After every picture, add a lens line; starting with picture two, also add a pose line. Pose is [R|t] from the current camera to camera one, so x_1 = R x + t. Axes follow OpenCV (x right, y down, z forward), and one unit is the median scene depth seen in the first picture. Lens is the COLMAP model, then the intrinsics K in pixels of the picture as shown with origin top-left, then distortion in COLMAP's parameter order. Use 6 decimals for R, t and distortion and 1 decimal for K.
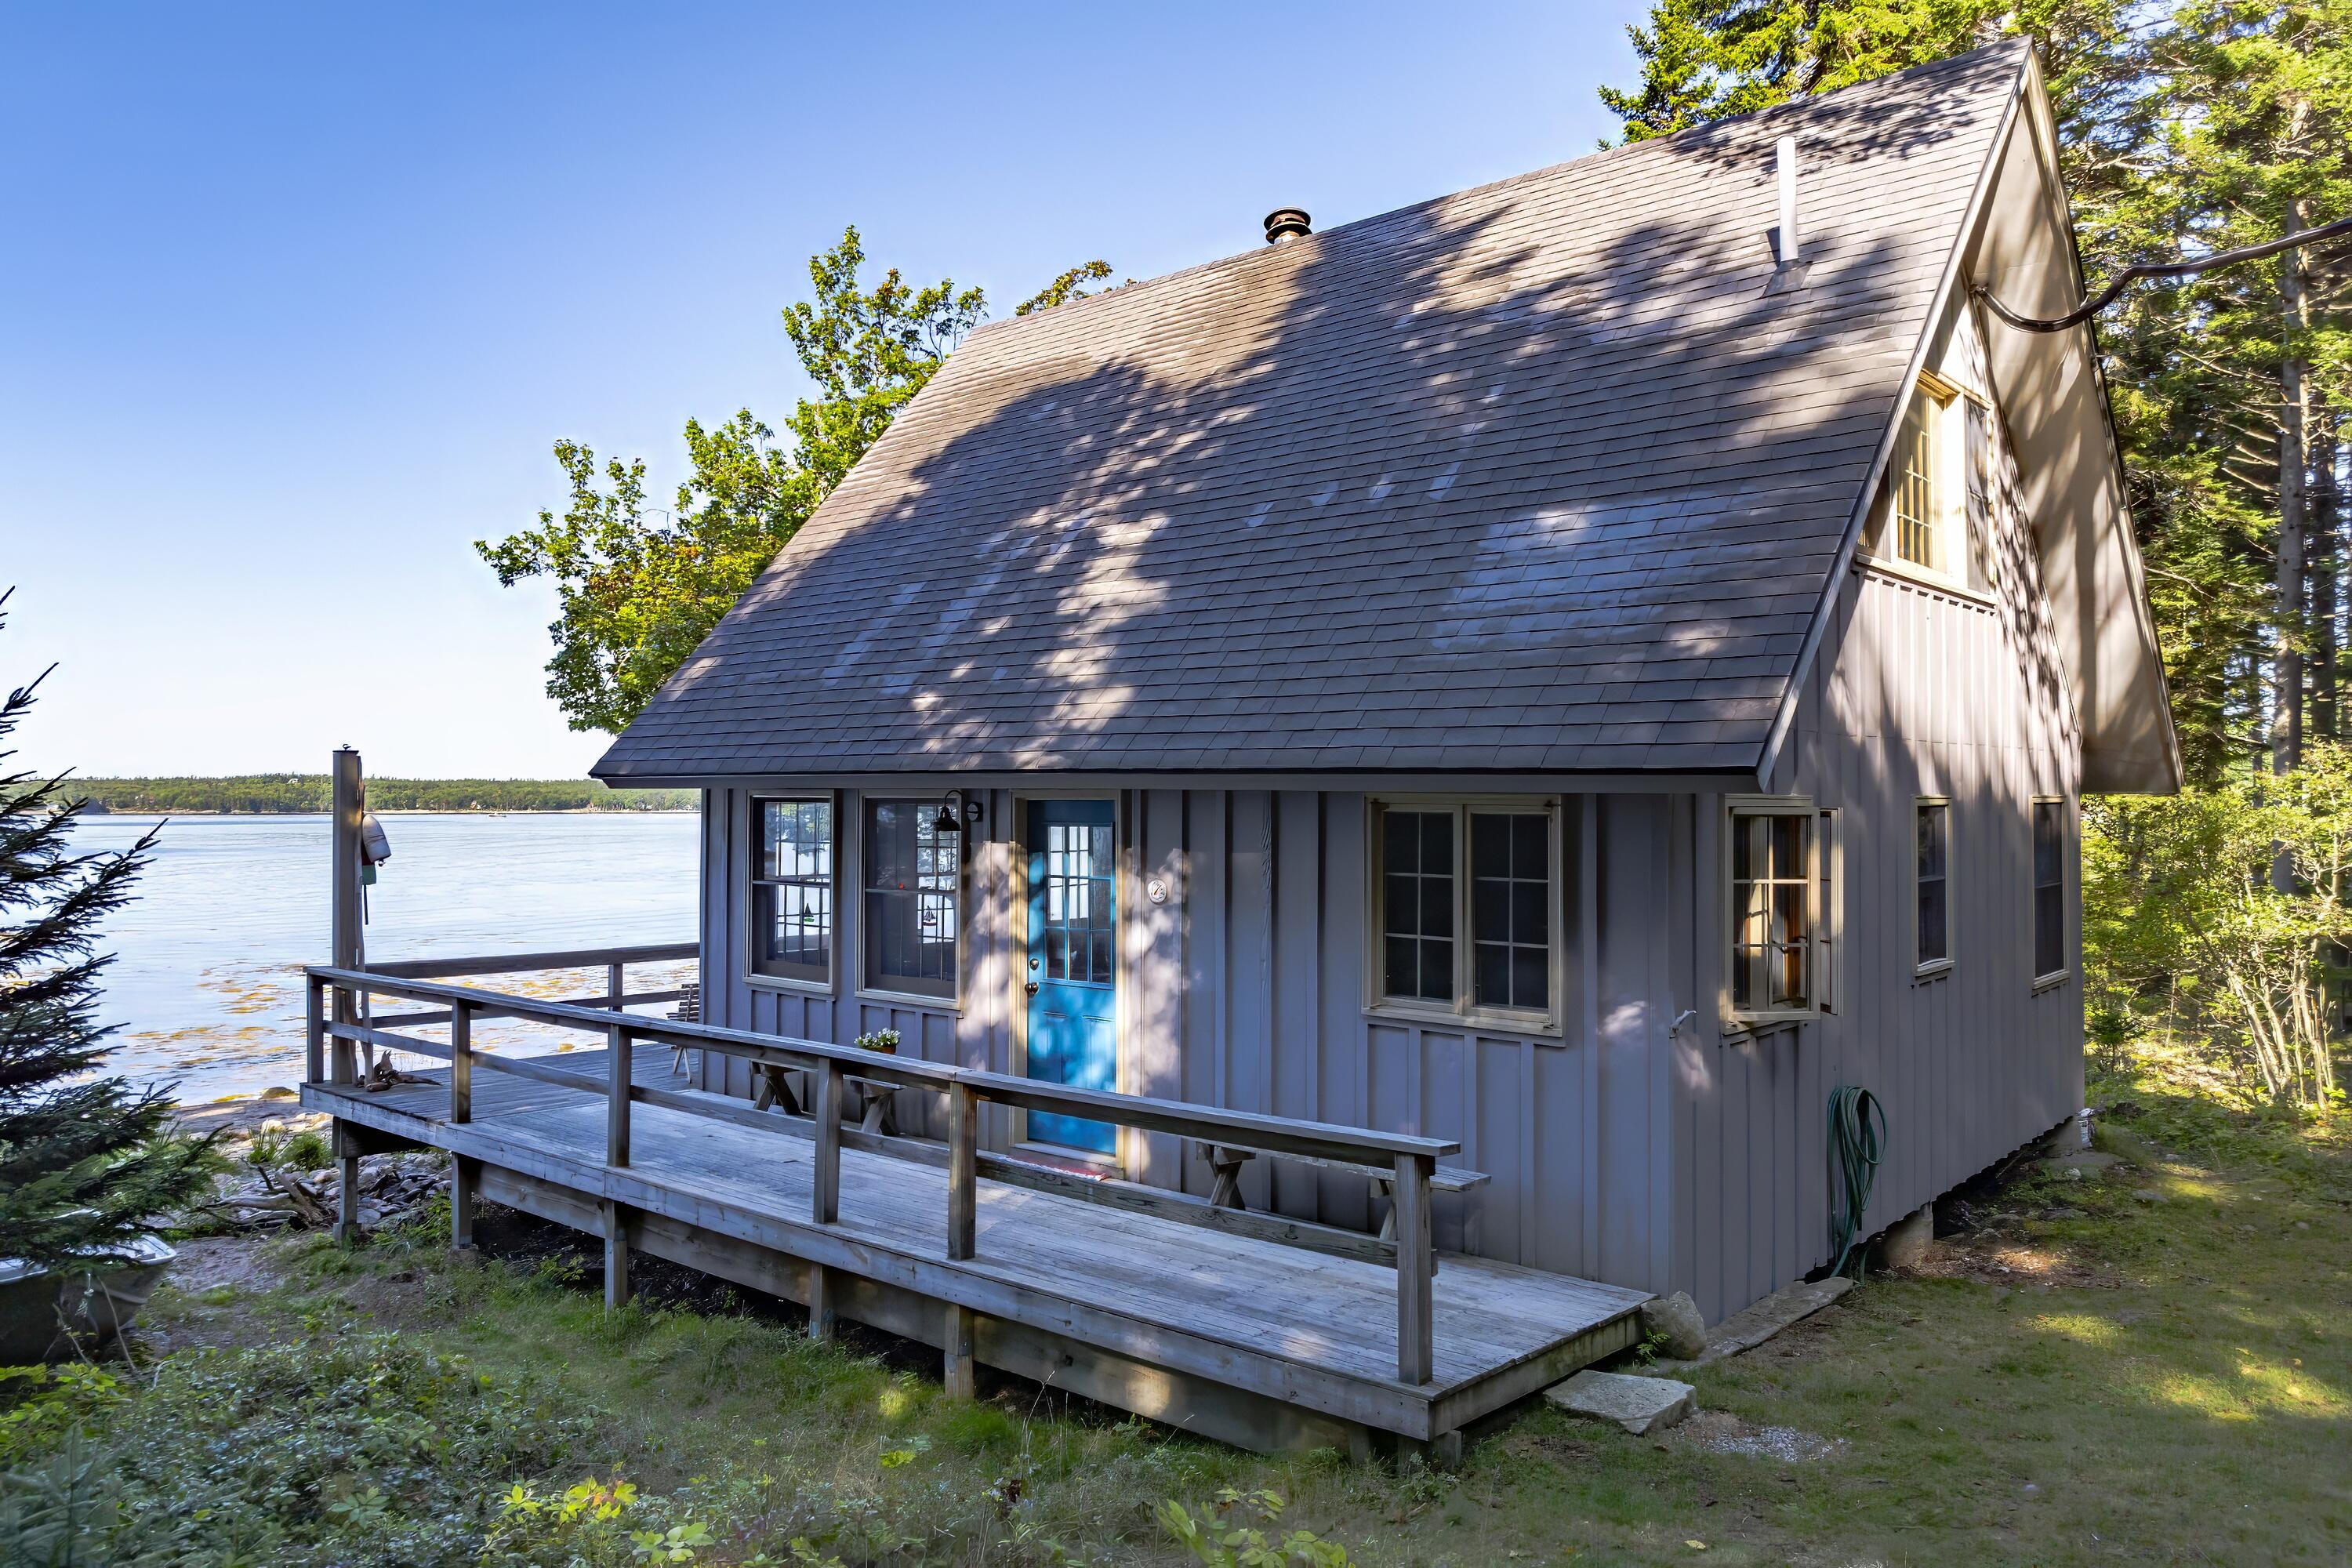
lens RADIAL K [[1647.1, 0, 1175.0], [0, 1647.1, 773.2], [0, 0, 1]] dist [0.000144, -0.025137]
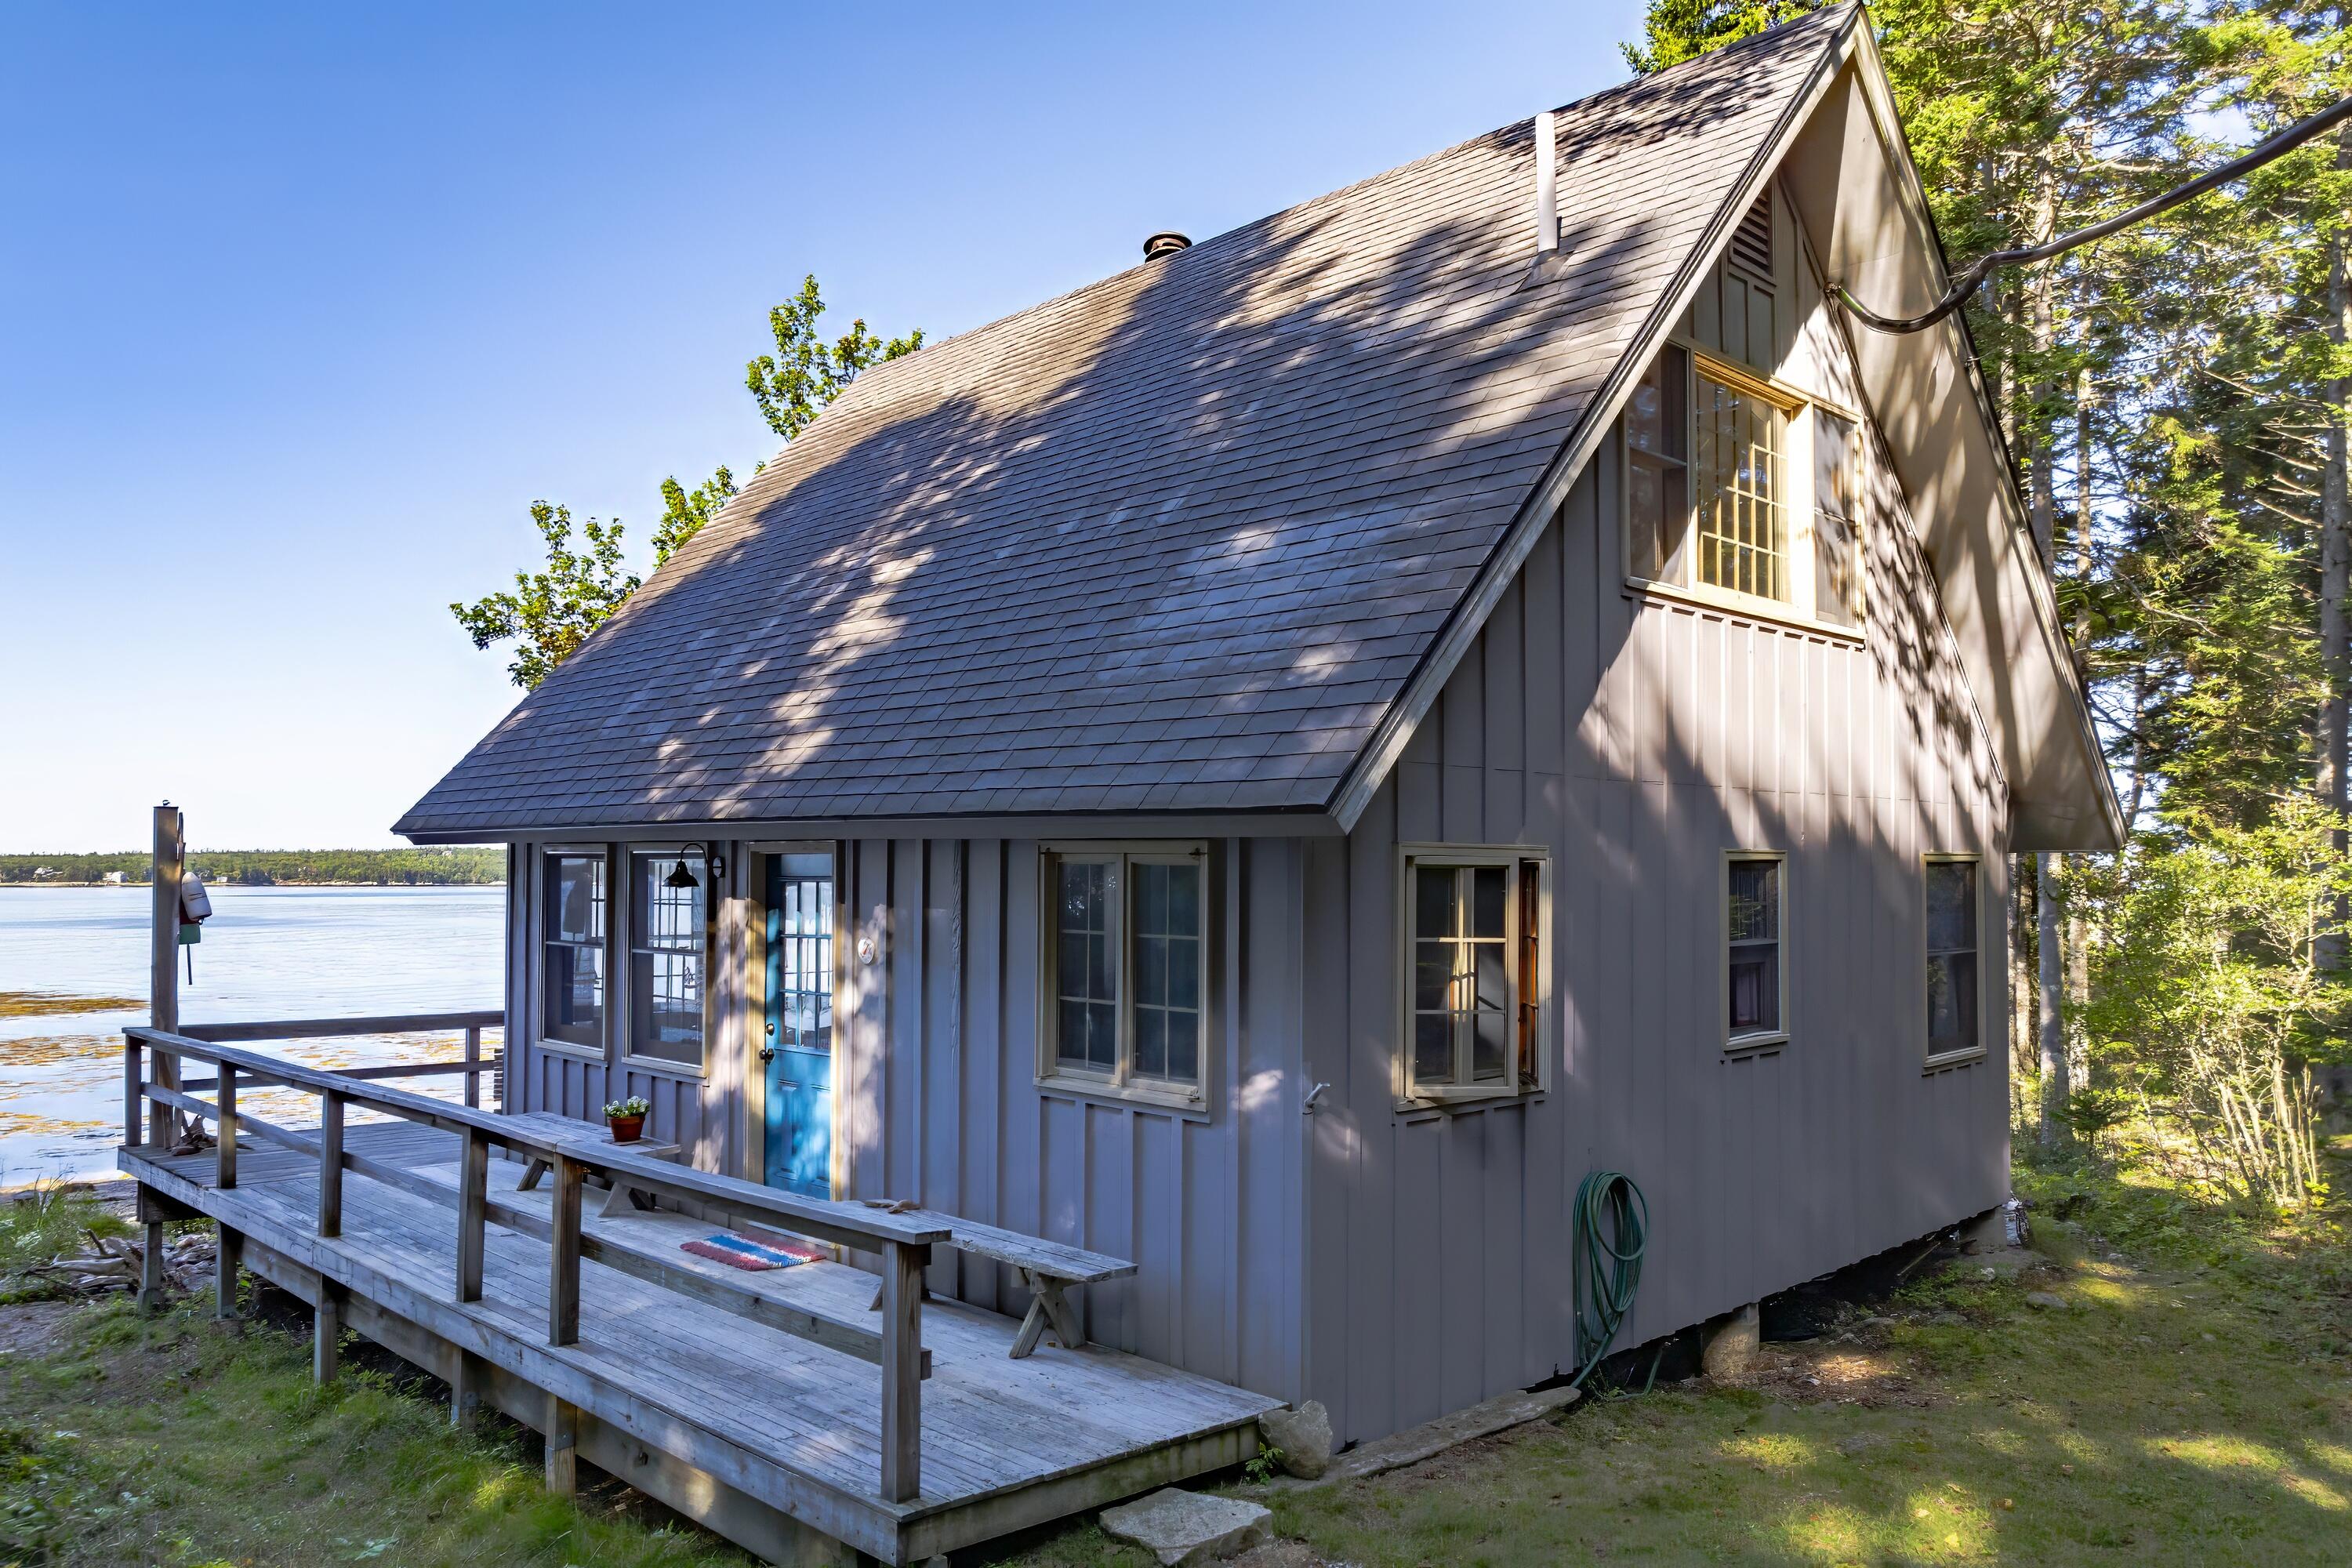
lens RADIAL K [[1672.1, 0, 1175.1], [0, 1672.1, 837.5], [0, 0, 1]] dist [0.000304, -0.028186]
pose [[0.997278, -0.000331, -0.073735, 0.214030], [0.000024, 0.999991, -0.004171, 0.011161], [0.073736, 0.004157, 0.997269, 0.068683]]
